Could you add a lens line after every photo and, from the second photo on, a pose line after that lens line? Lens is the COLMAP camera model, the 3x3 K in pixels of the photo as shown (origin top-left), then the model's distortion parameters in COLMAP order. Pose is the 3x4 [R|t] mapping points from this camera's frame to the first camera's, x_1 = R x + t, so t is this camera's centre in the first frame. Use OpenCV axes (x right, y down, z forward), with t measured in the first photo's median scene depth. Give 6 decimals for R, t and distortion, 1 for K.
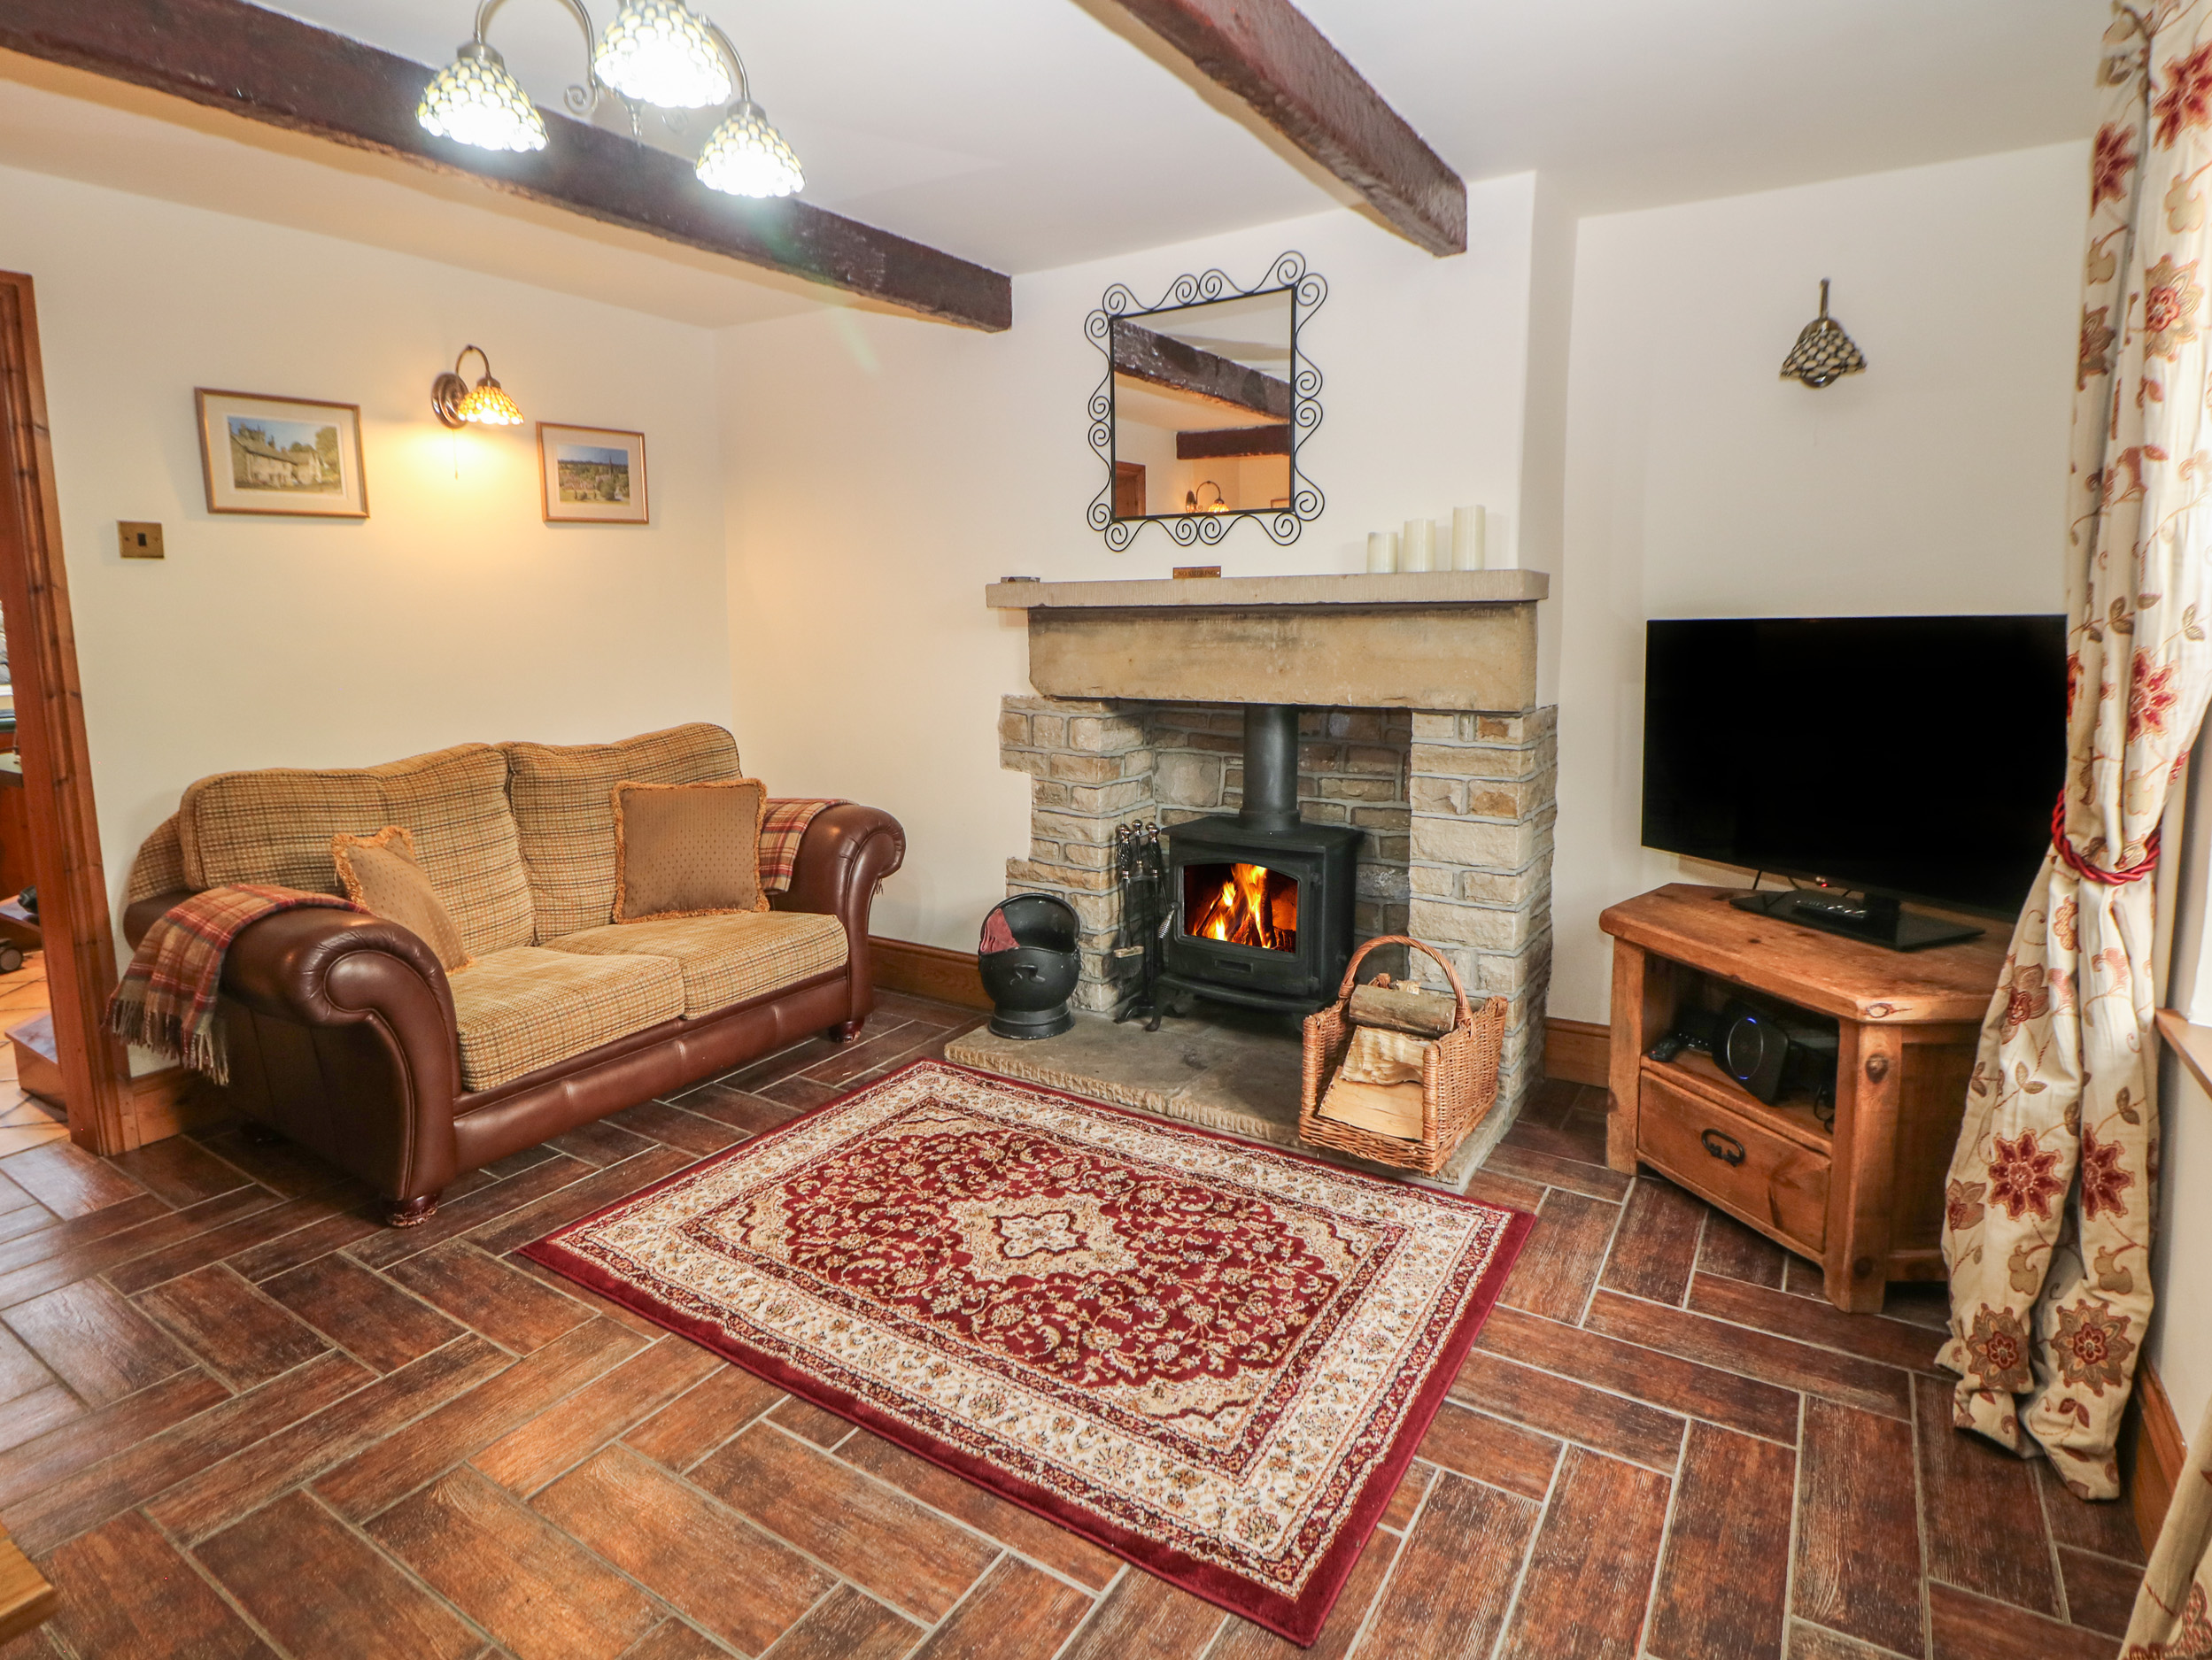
lens RADIAL K [[1172.6, 0, 1134.4], [0, 1172.6, 774.3], [0, 0, 1]] dist [-0.003143, -0.009118]
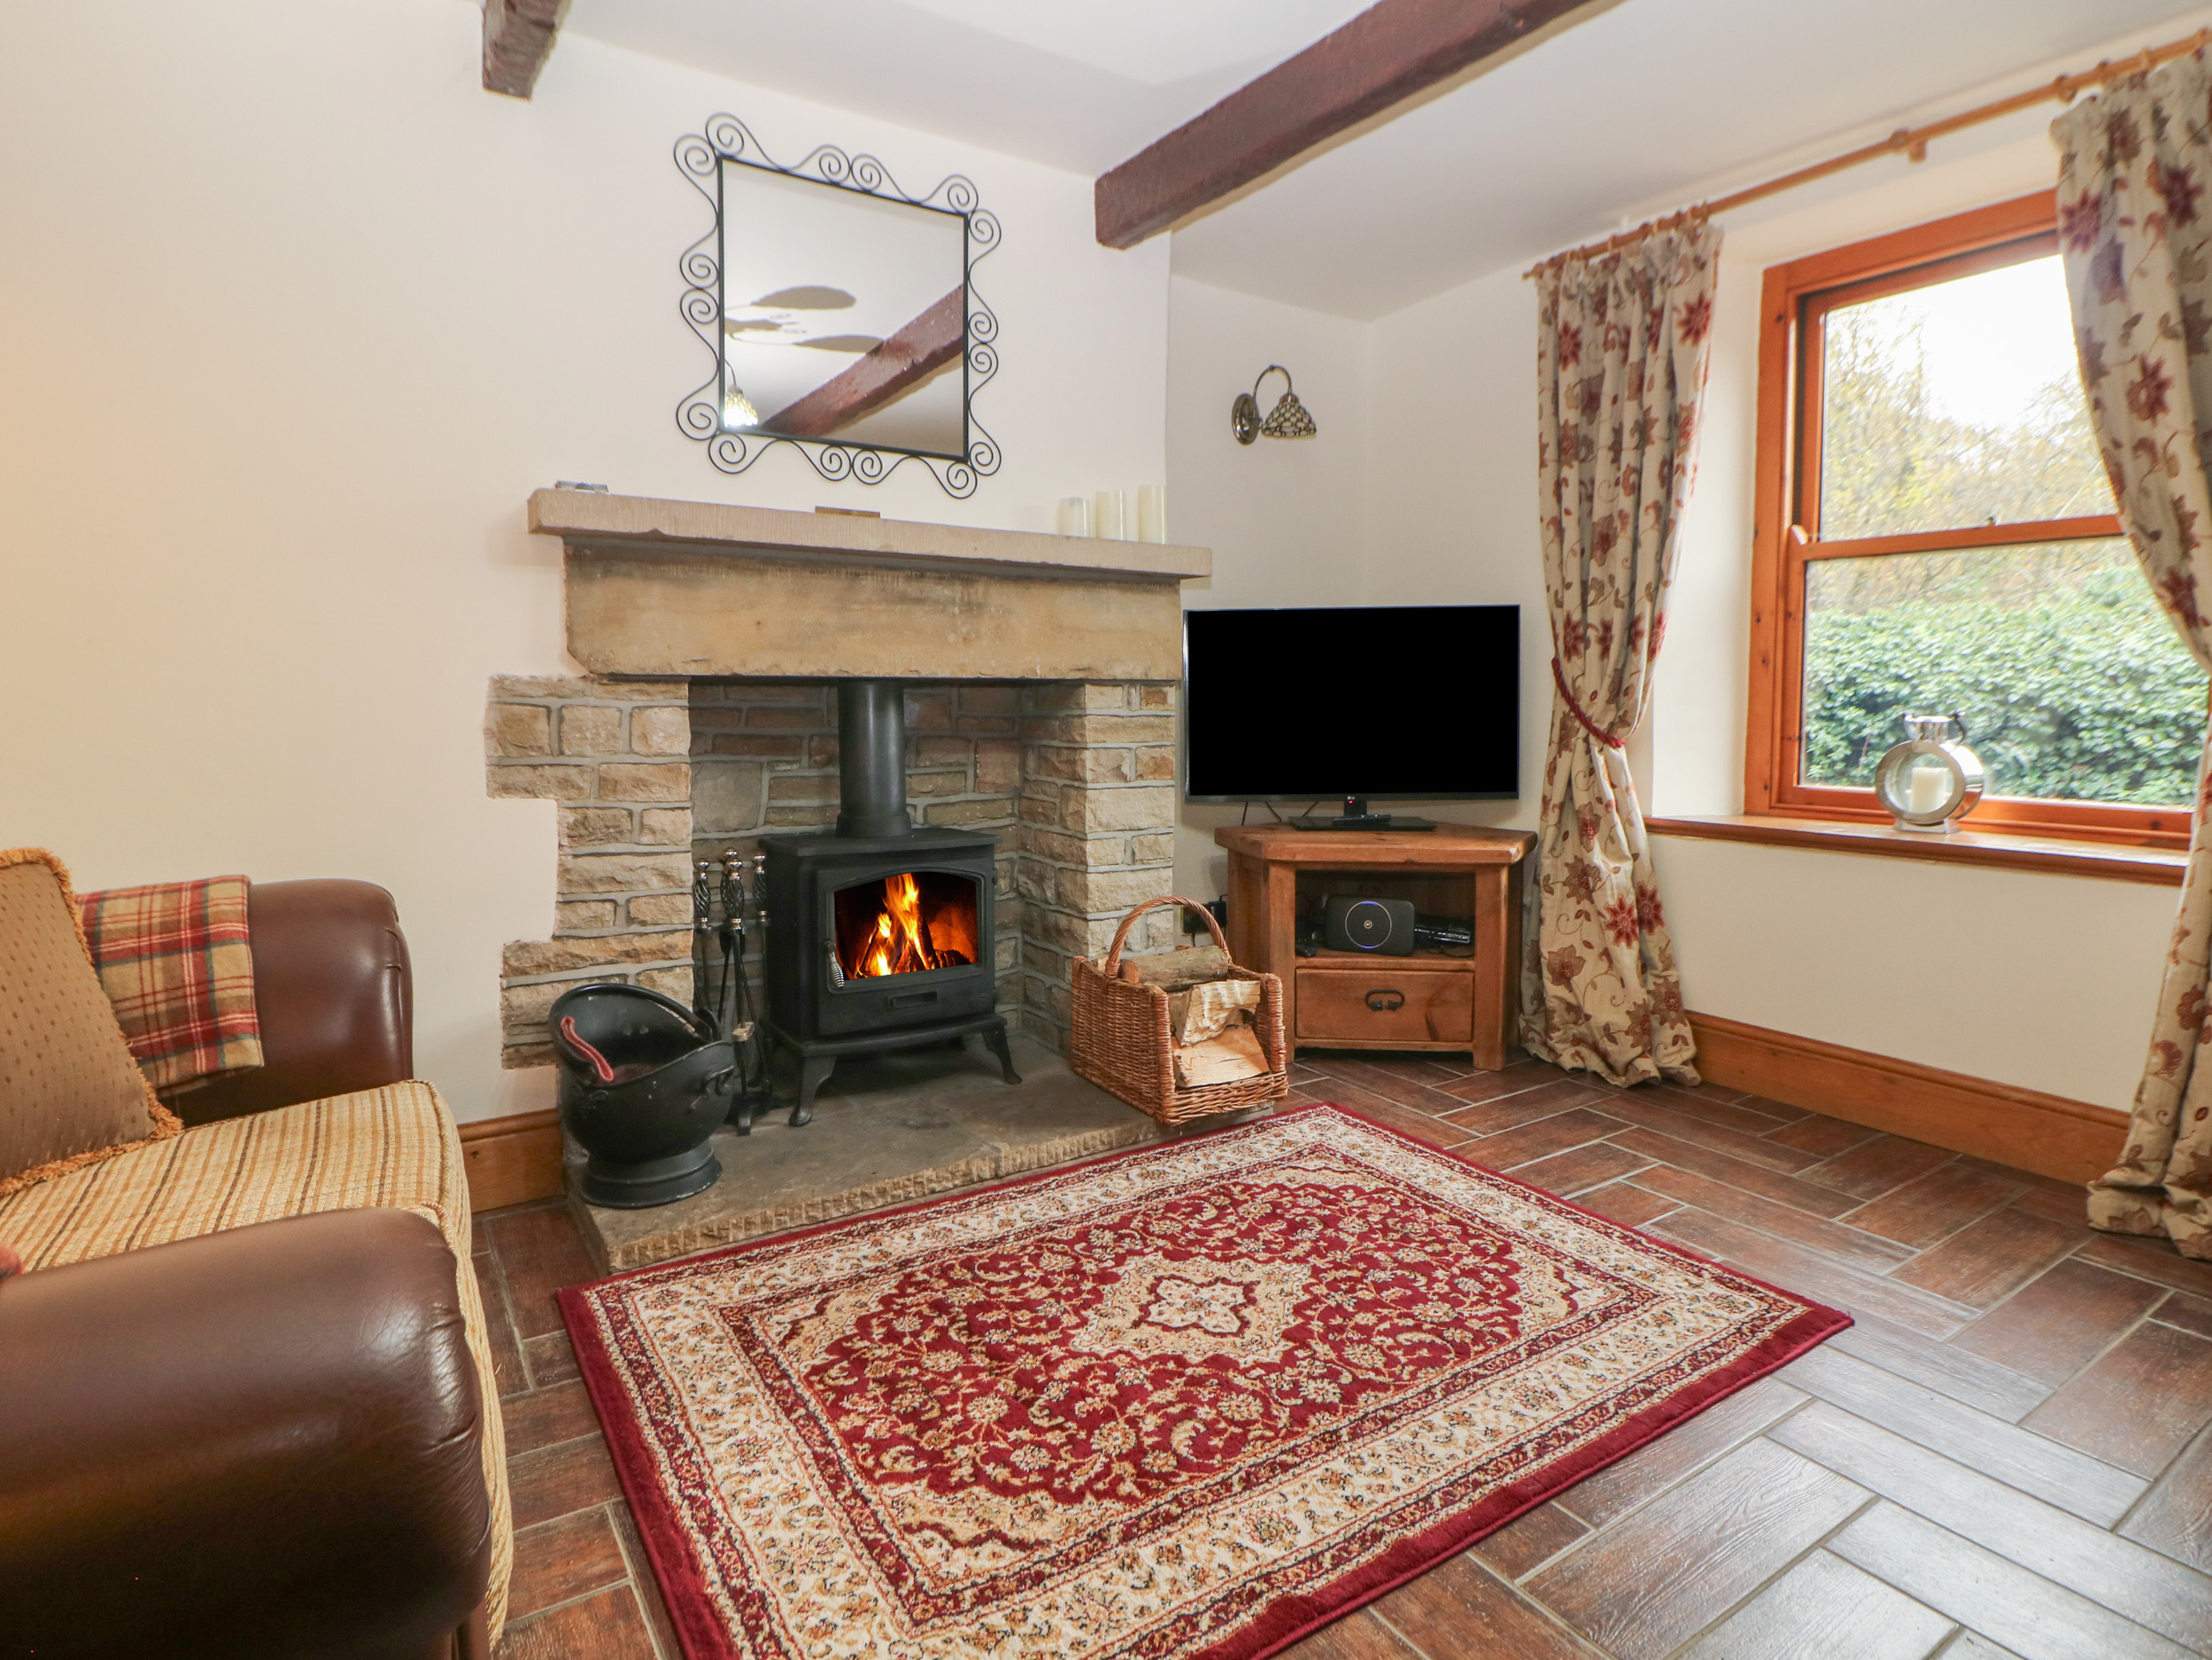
lens RADIAL K [[1172.6, 0, 1134.4], [0, 1172.6, 774.3], [0, 0, 1]] dist [-0.003143, -0.009118]
pose [[0.414407, -0.044246, 0.909016, -0.715747], [0.123391, 0.992326, -0.007952, 0.039385], [-0.901688, 0.115460, 0.416686, 0.608584]]
